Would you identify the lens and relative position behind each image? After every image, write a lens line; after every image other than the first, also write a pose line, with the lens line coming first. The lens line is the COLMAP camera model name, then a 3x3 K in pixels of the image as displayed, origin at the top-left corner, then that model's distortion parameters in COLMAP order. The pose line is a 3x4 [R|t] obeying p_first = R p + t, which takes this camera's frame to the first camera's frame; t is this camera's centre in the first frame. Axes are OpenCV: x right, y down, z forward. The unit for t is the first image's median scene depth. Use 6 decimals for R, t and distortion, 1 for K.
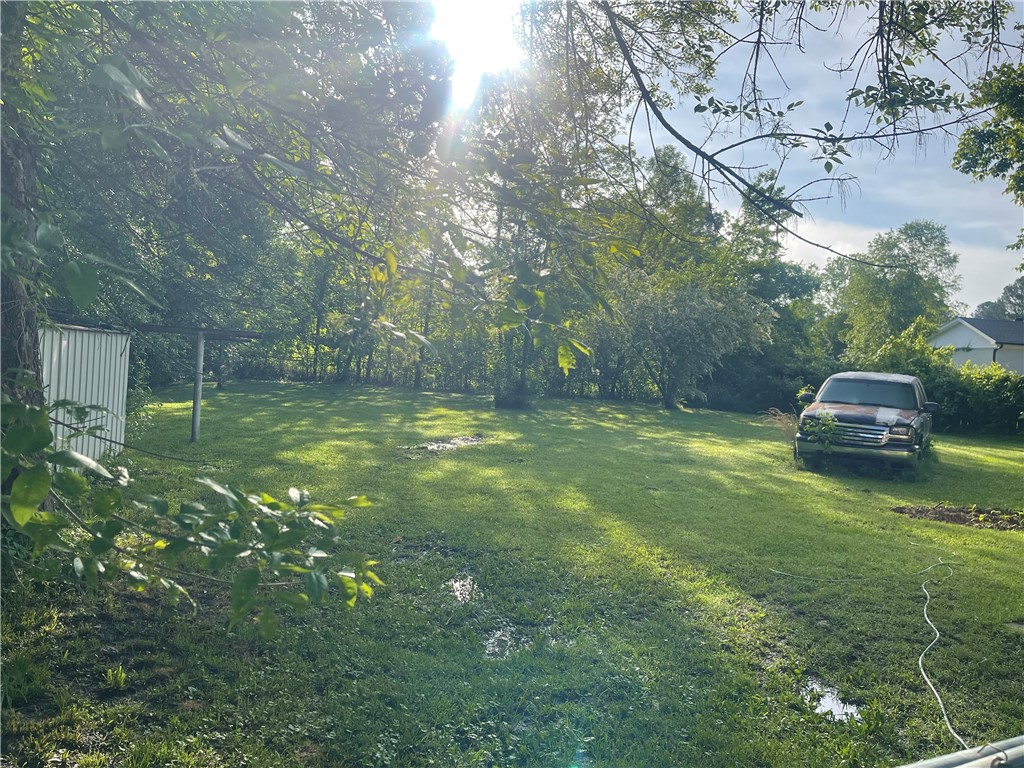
lens RADIAL K [[804.9, 0, 525.4], [0, 804.9, 388.1], [0, 0, 1]] dist [0.069698, -0.080507]
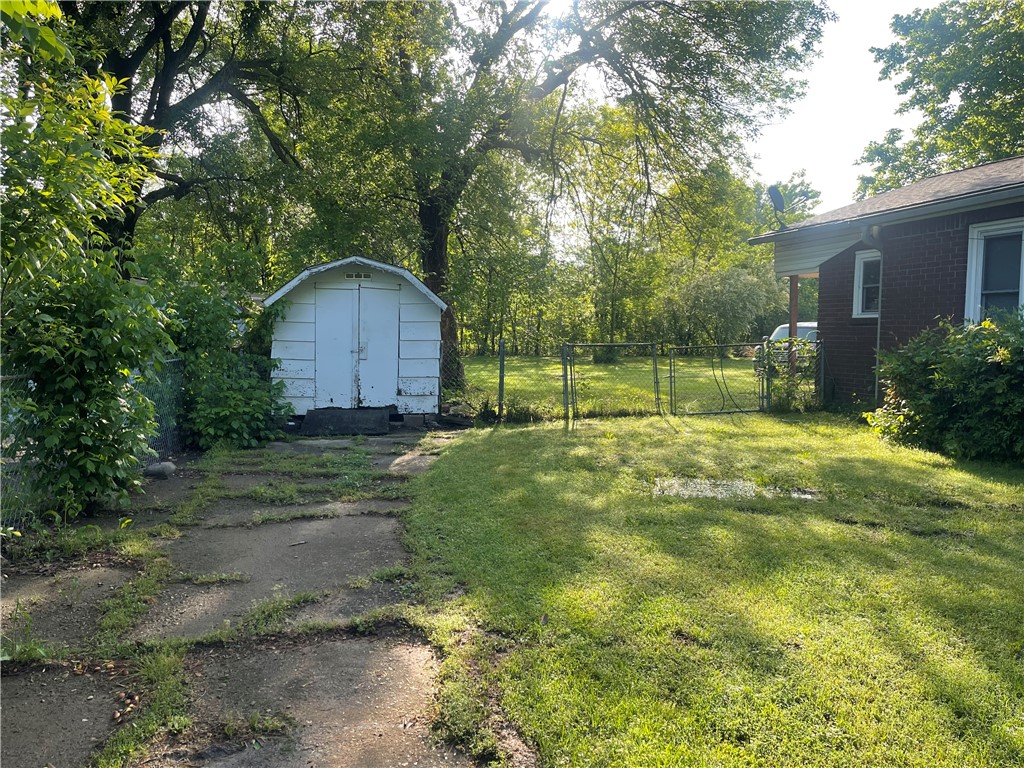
lens RADIAL K [[804.9, 0, 525.4], [0, 804.9, 388.1], [0, 0, 1]] dist [0.069698, -0.080507]
pose [[0.989446, -0.054918, -0.134094, 0.034131], [0.059091, 0.997878, 0.027338, 0.022187], [0.132308, -0.034973, 0.990591, -0.476555]]
